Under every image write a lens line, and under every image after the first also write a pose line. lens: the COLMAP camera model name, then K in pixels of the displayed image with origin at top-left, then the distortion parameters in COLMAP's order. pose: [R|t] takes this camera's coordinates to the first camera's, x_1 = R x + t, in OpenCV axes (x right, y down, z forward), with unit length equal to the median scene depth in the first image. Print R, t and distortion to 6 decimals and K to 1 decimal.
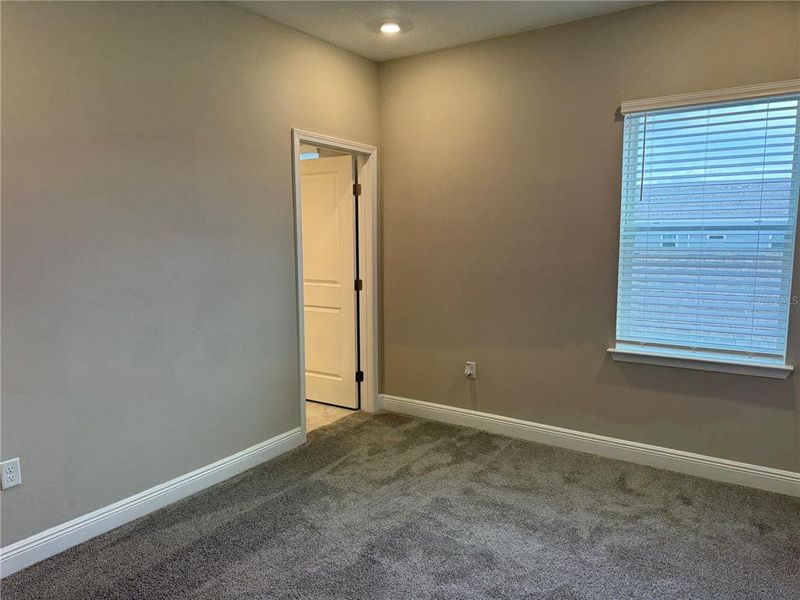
lens RADIAL K [[560.6, 0, 402.1], [0, 560.6, 306.3], [0, 0, 1]] dist [0.036506, -0.007218]
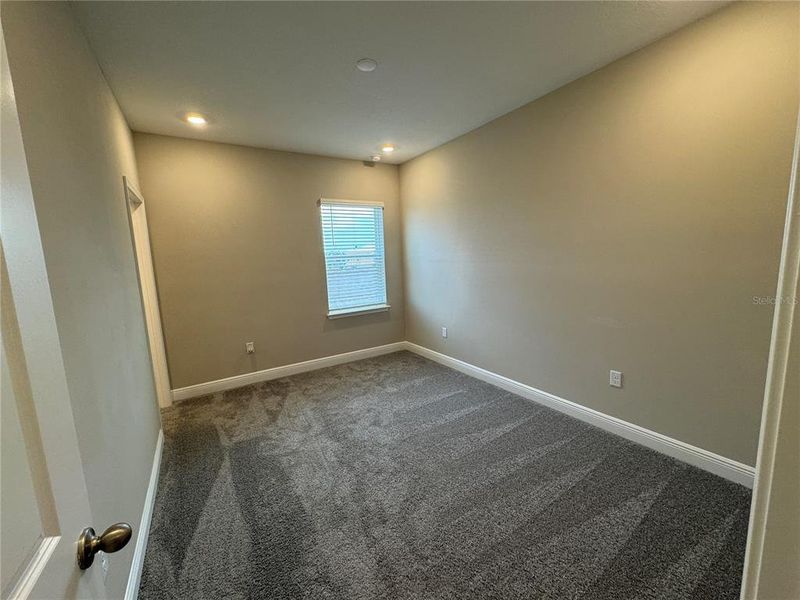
lens RADIAL K [[317.6, 0, 397.1], [0, 317.6, 298.9], [0, 0, 1]] dist [-0.003684, -0.000413]
pose [[0.415136, -0.133340, 0.899935, -0.595235], [0.161671, 0.984269, 0.071257, -0.024998], [-0.895279, 0.115912, 0.430163, 0.257536]]
